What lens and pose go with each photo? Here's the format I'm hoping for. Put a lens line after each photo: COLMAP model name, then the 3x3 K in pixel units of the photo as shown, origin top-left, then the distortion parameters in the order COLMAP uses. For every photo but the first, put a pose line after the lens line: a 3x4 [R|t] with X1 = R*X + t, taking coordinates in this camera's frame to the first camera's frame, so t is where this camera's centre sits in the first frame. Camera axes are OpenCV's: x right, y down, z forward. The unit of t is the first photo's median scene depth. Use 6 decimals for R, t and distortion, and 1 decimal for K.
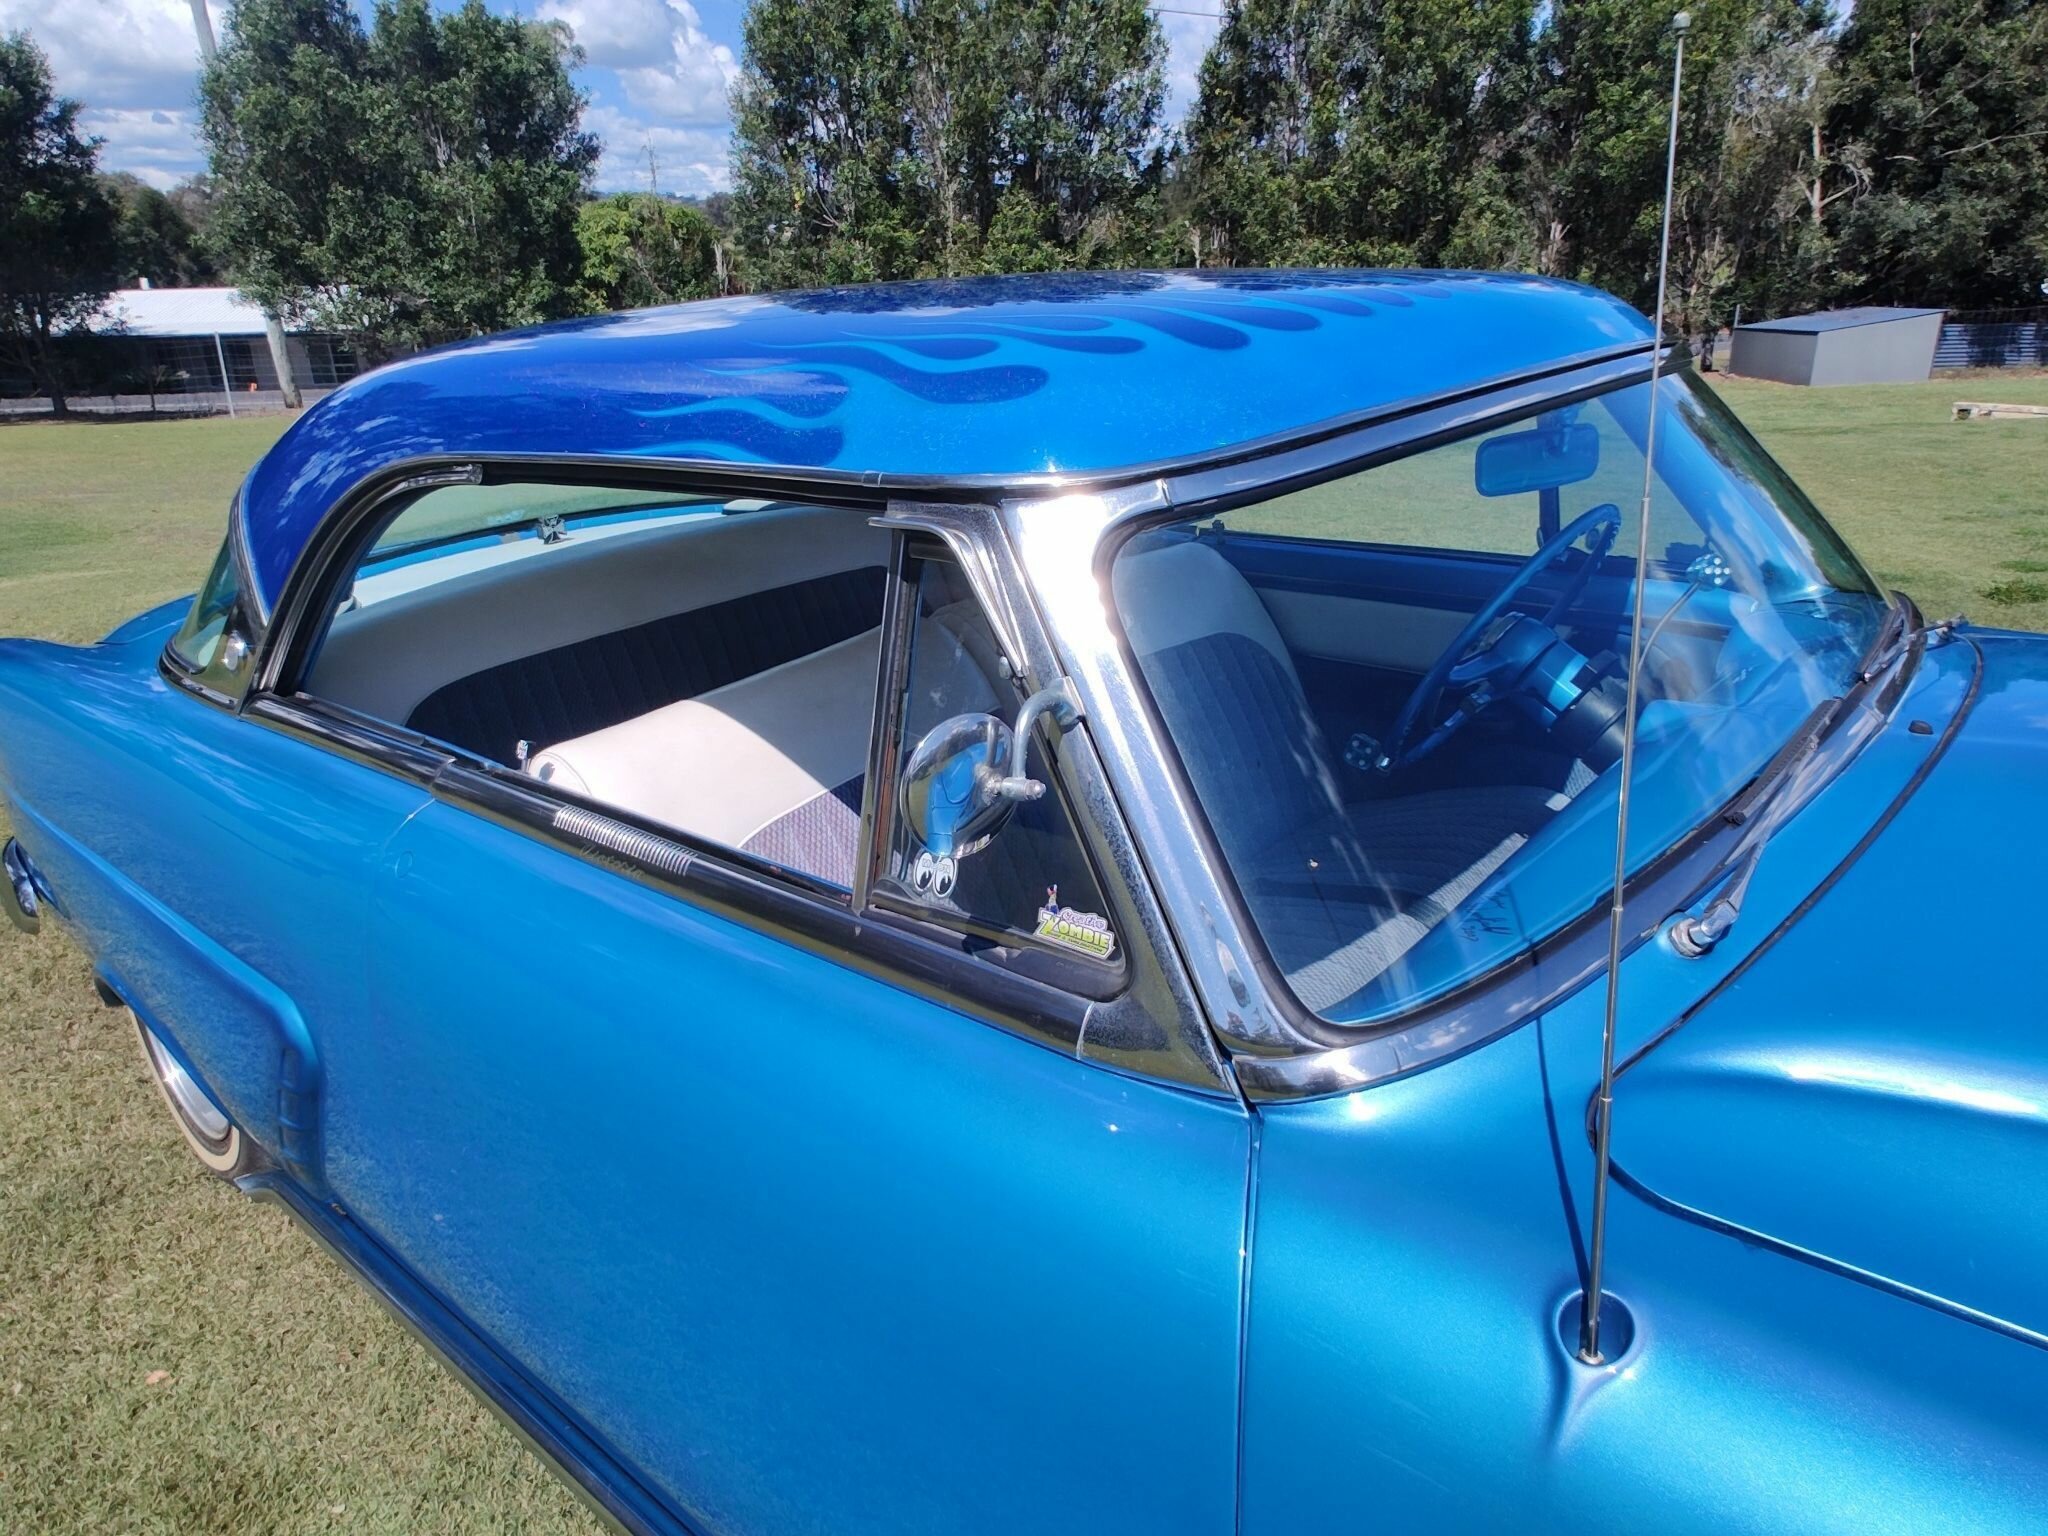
lens RADIAL K [[1368.0, 0, 1025.0], [0, 1368.0, 735.9], [0, 0, 1]] dist [-0.004125, 0.026547]
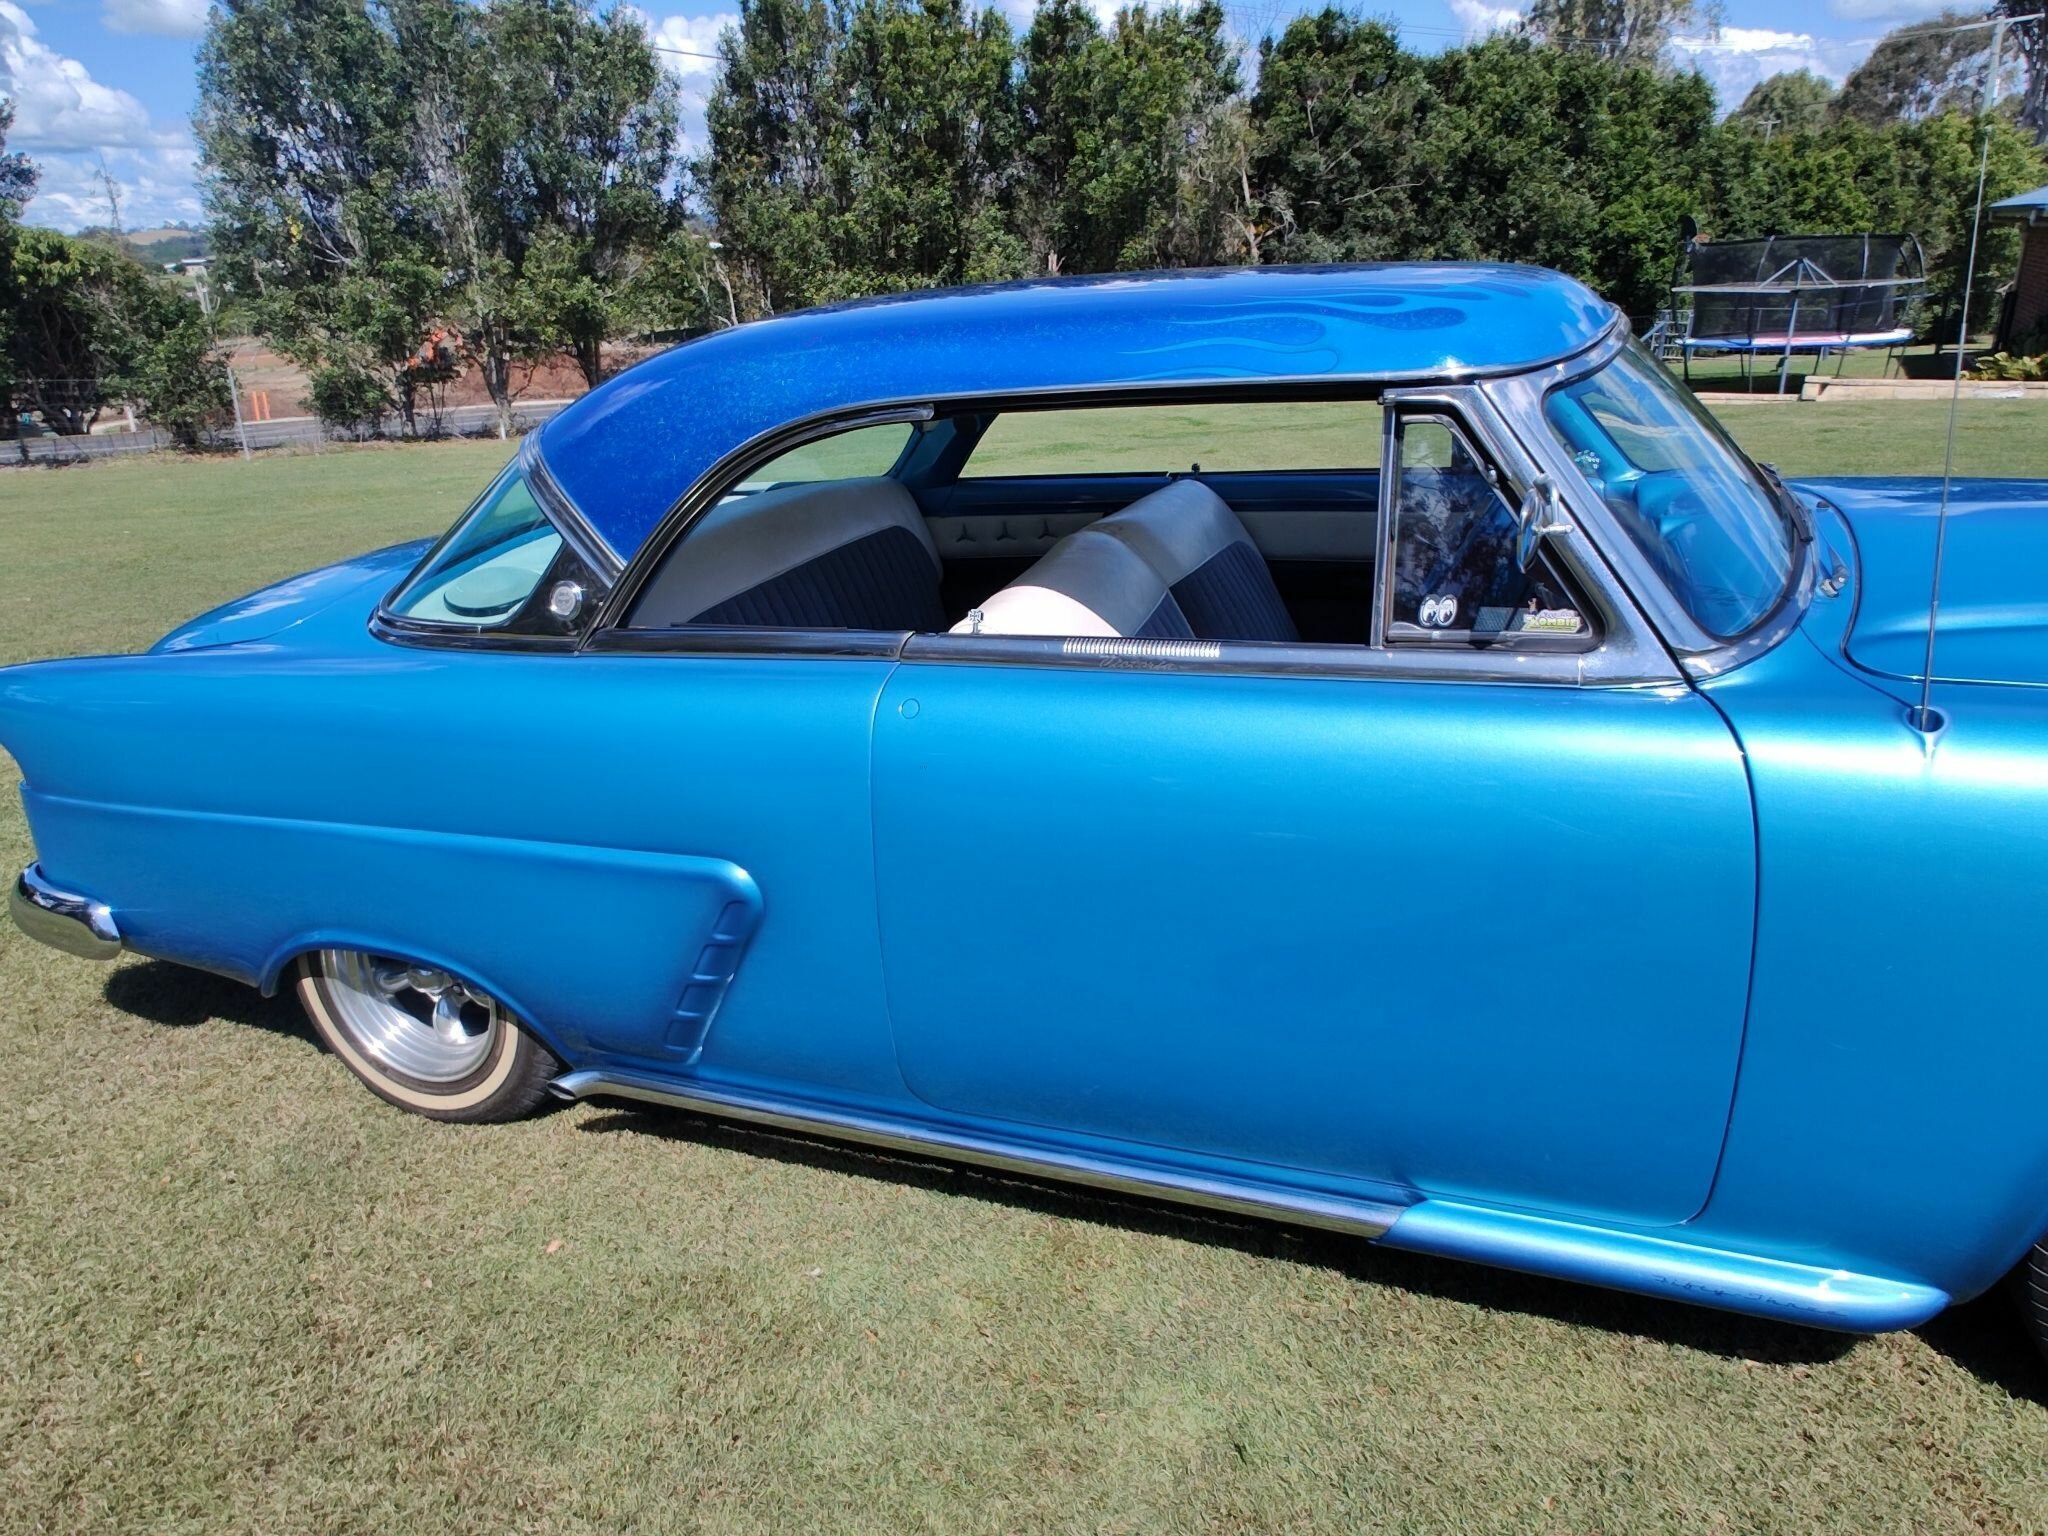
lens RADIAL K [[1368.0, 0, 1019.5], [0, 1368.0, 739.3], [0, 0, 1]] dist [-0.004125, 0.026547]
pose [[0.936035, -0.121116, 0.330409, -0.057499], [0.128158, 0.991754, 0.000475, 0.009800], [-0.327742, 0.041900, 0.943838, -0.020326]]
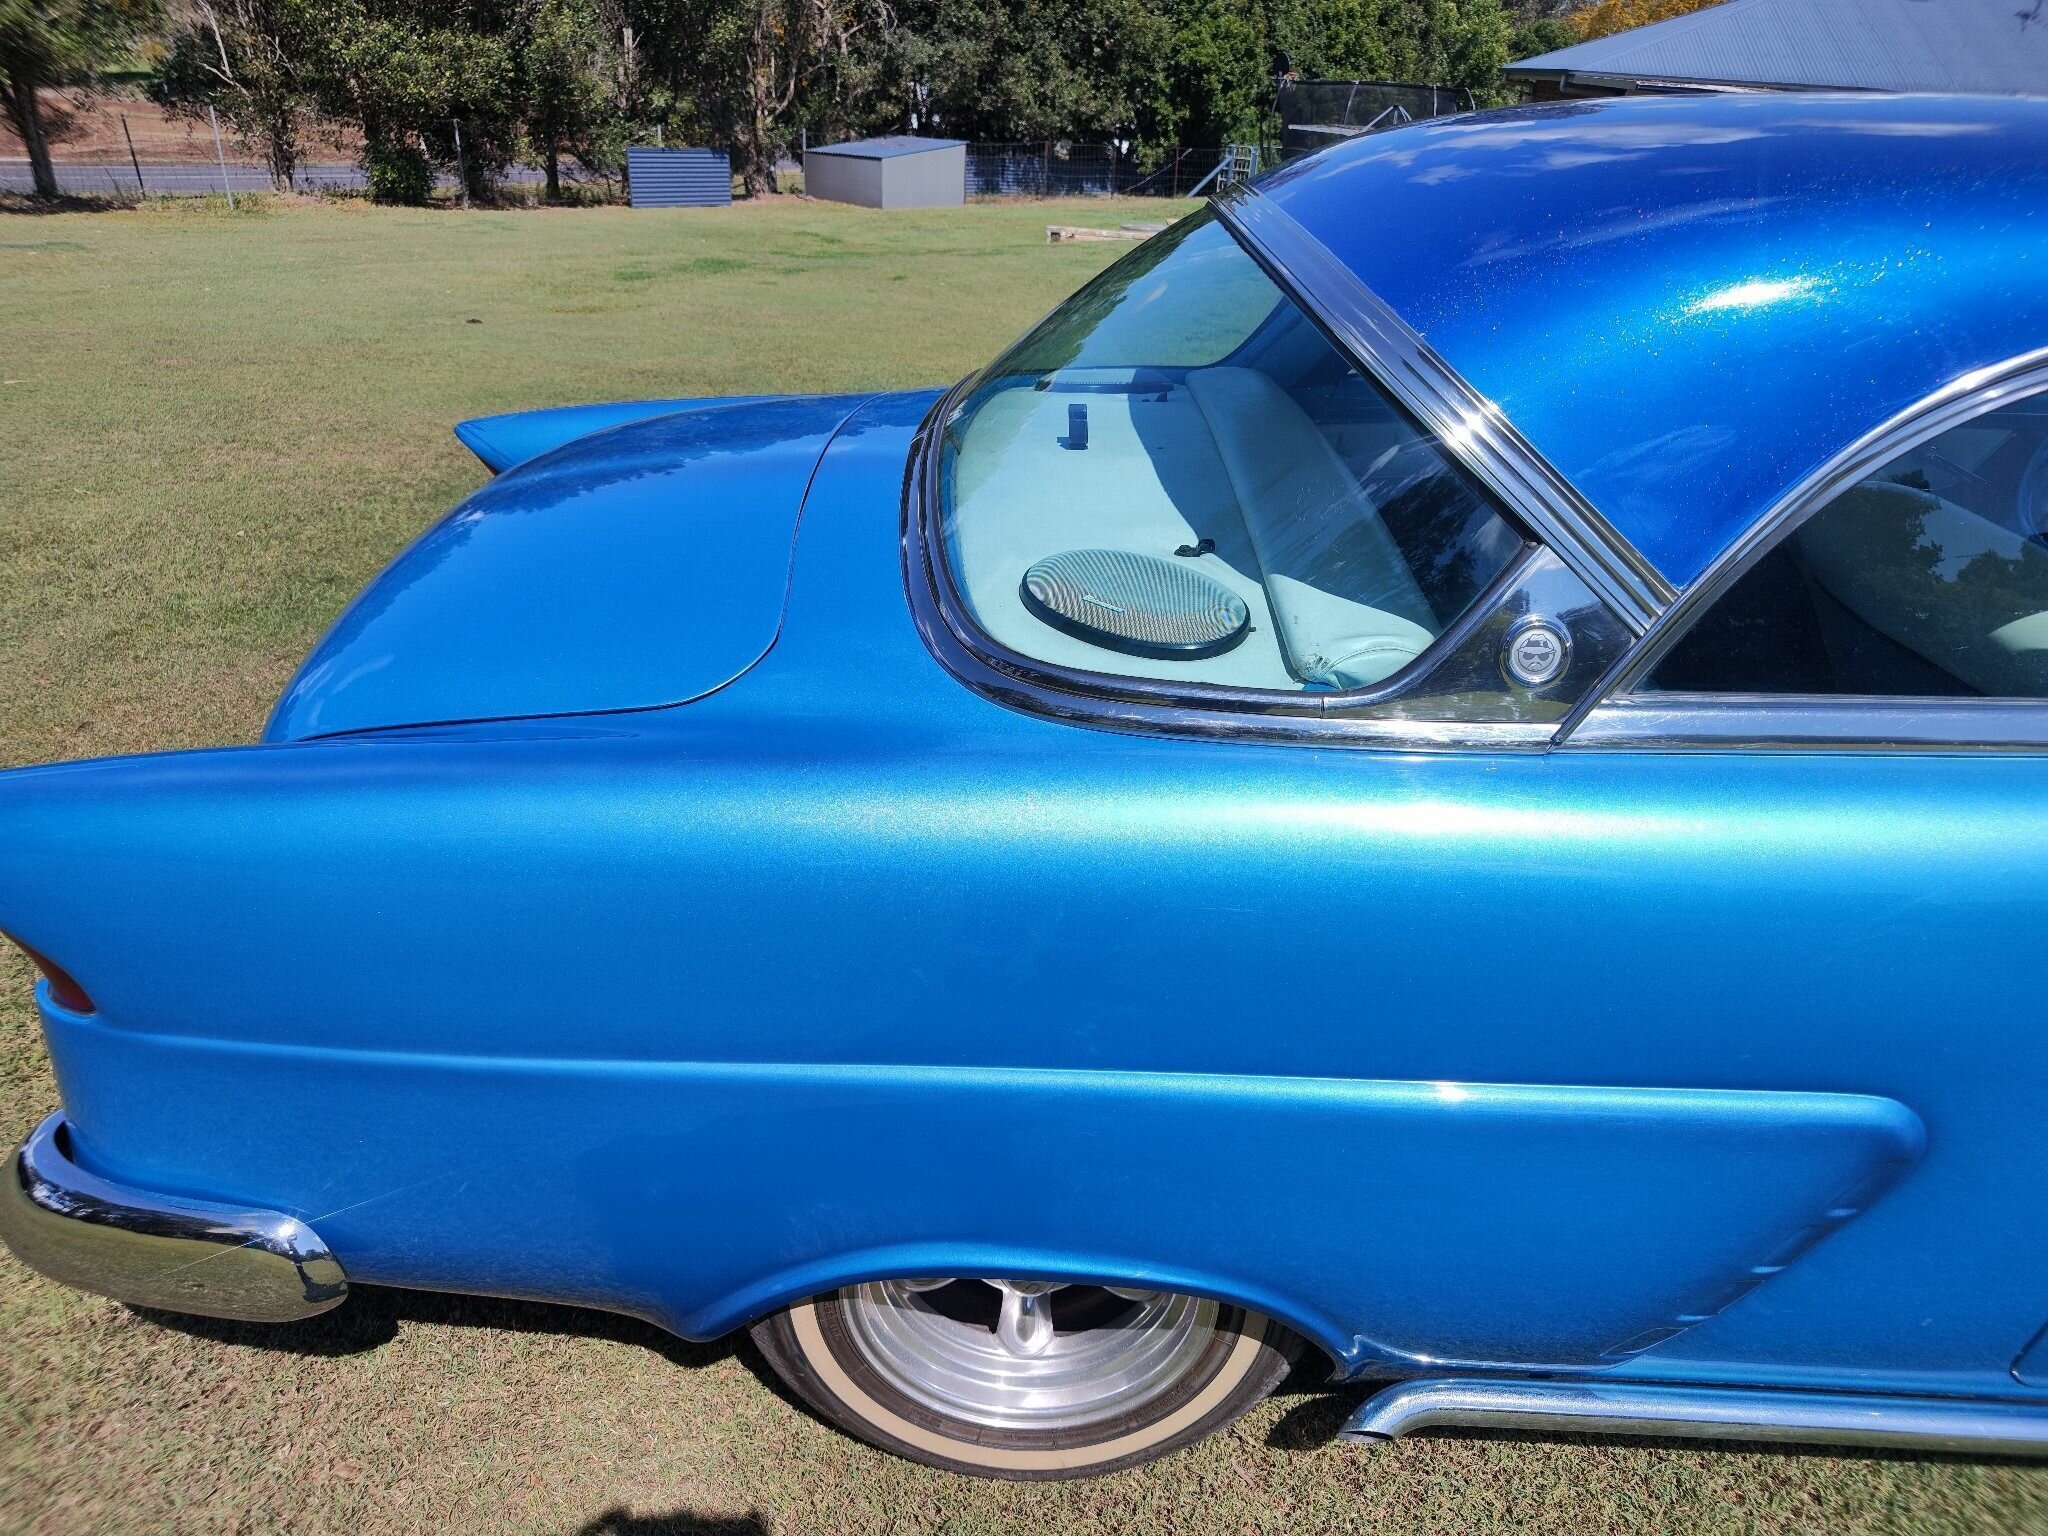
lens RADIAL K [[1368.0, 0, 1025.4], [0, 1368.0, 751.6], [0, 0, 1]] dist [-0.004125, 0.026547]
pose [[0.762859, -0.231767, 0.603597, -0.107611], [0.151457, 0.971627, 0.181663, -0.015799], [-0.628575, -0.047165, 0.776318, 0.061170]]
